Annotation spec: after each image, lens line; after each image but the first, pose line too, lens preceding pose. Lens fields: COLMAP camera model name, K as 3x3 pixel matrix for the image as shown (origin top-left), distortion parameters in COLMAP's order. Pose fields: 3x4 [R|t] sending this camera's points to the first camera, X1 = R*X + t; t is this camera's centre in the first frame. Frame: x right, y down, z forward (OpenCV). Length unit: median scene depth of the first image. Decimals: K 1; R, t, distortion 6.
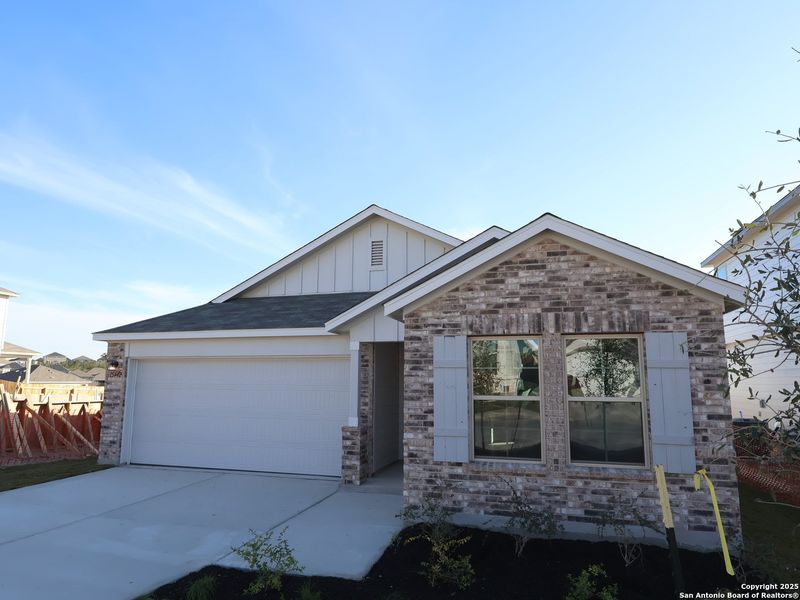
lens RADIAL K [[420.2, 0, 397.8], [0, 420.2, 304.4], [0, 0, 1]] dist [0.002421, 0.000593]
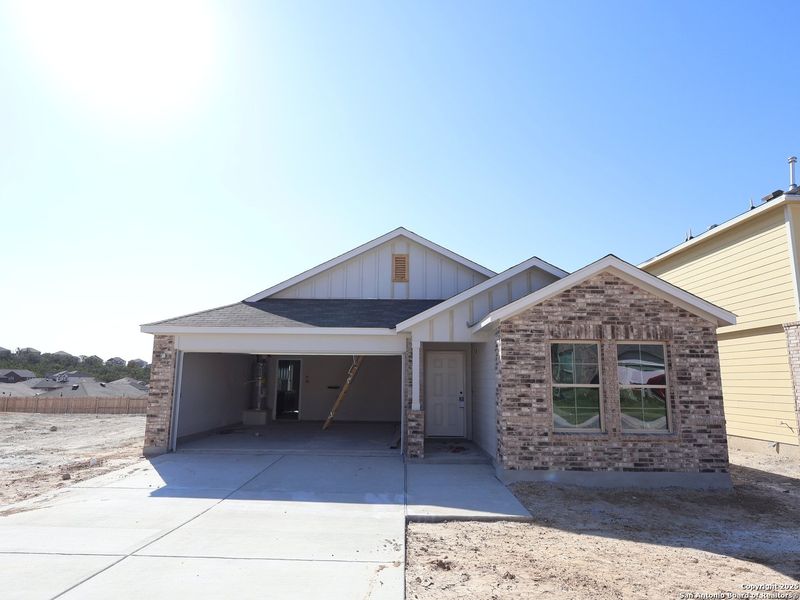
lens RADIAL K [[370.5, 0, 399.7], [0, 370.5, 305.6], [0, 0, 1]] dist [0.000963, 0.000040]
pose [[0.975168, 0.050195, 0.215701, -0.589427], [-0.047636, 0.998719, -0.017049, 0.010006], [-0.216281, 0.006351, 0.976311, -0.061478]]
